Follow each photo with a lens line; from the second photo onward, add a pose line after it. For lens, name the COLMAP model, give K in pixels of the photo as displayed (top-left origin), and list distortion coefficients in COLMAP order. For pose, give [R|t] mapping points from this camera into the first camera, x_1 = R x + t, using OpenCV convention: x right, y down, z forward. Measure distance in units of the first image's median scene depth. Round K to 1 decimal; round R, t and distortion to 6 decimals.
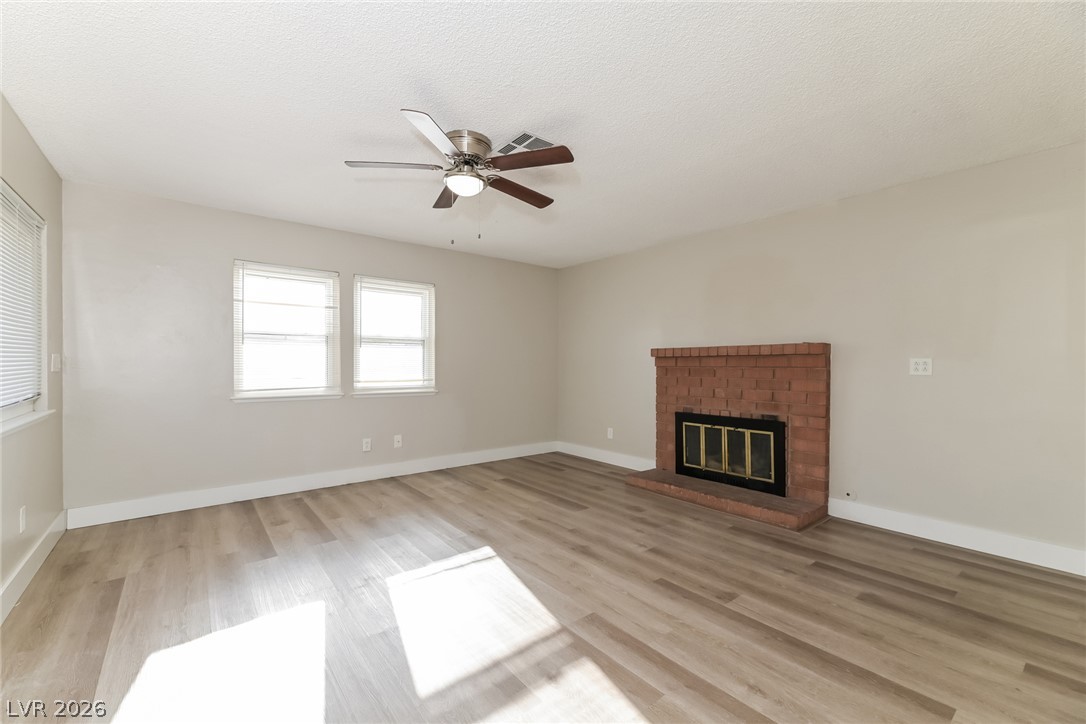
lens RADIAL K [[446.0, 0, 531.2], [0, 446.0, 363.3], [0, 0, 1]] dist [0.002323, -0.003038]
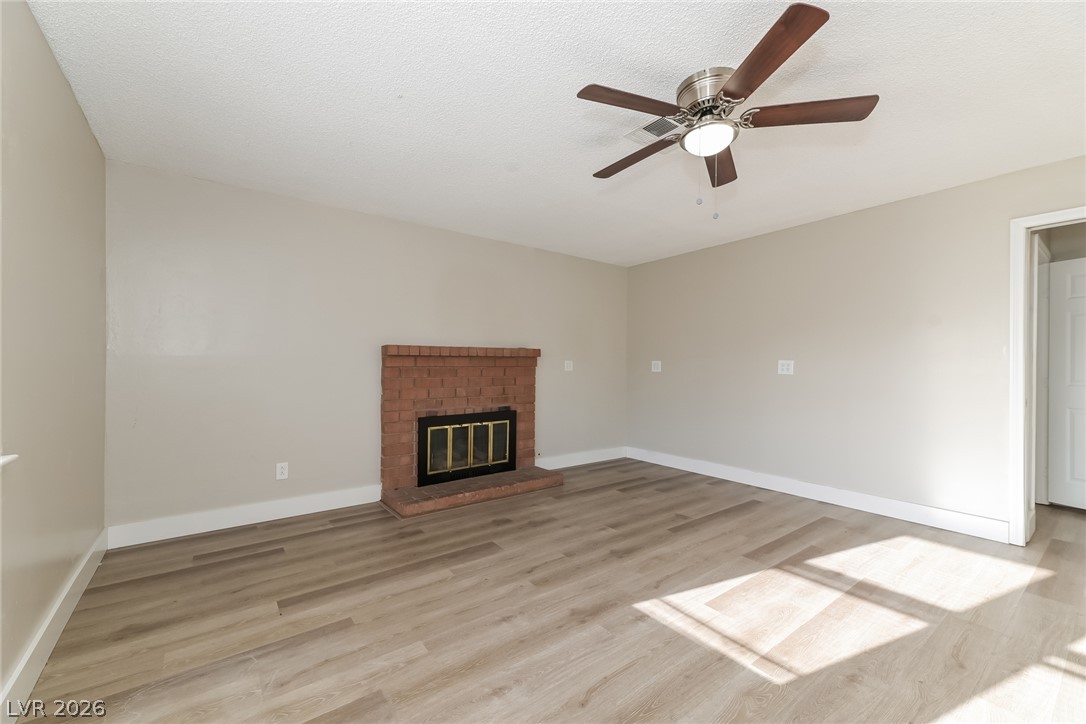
lens RADIAL K [[446.0, 0, 531.2], [0, 446.0, 363.3], [0, 0, 1]] dist [0.002323, -0.003038]
pose [[0.029529, 0.002308, 0.999561, -0.674107], [-0.000124, 0.999997, -0.002305, 0.002576], [-0.999564, -0.000056, 0.029529, 0.904177]]
